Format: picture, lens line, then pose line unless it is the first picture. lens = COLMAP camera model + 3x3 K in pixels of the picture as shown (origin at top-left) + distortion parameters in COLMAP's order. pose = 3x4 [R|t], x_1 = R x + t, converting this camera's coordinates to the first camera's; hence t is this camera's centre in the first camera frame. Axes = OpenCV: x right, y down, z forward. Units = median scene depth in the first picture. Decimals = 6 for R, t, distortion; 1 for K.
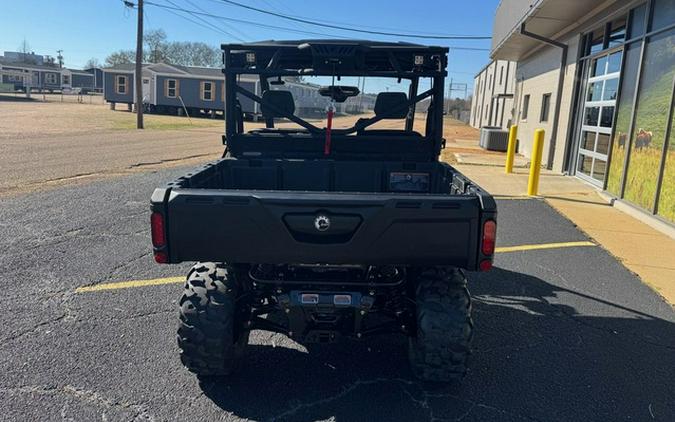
lens RADIAL K [[471.3, 0, 337.5], [0, 471.3, 211.0], [0, 0, 1]] dist [0.005360, 0.000301]
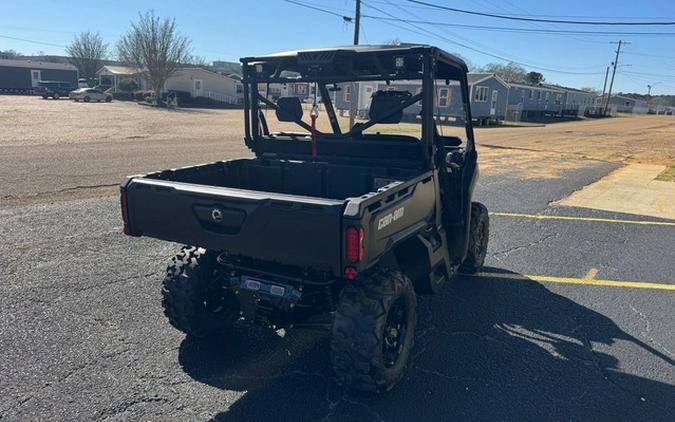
lens RADIAL K [[467.6, 0, 337.6], [0, 467.6, 229.1], [0, 0, 1]] dist [0.030359, -0.004812]
pose [[0.881922, 0.103457, -0.459902, 0.510279], [-0.090890, 0.994632, 0.049454, -0.015432], [0.462550, -0.001814, 0.886591, 0.087995]]
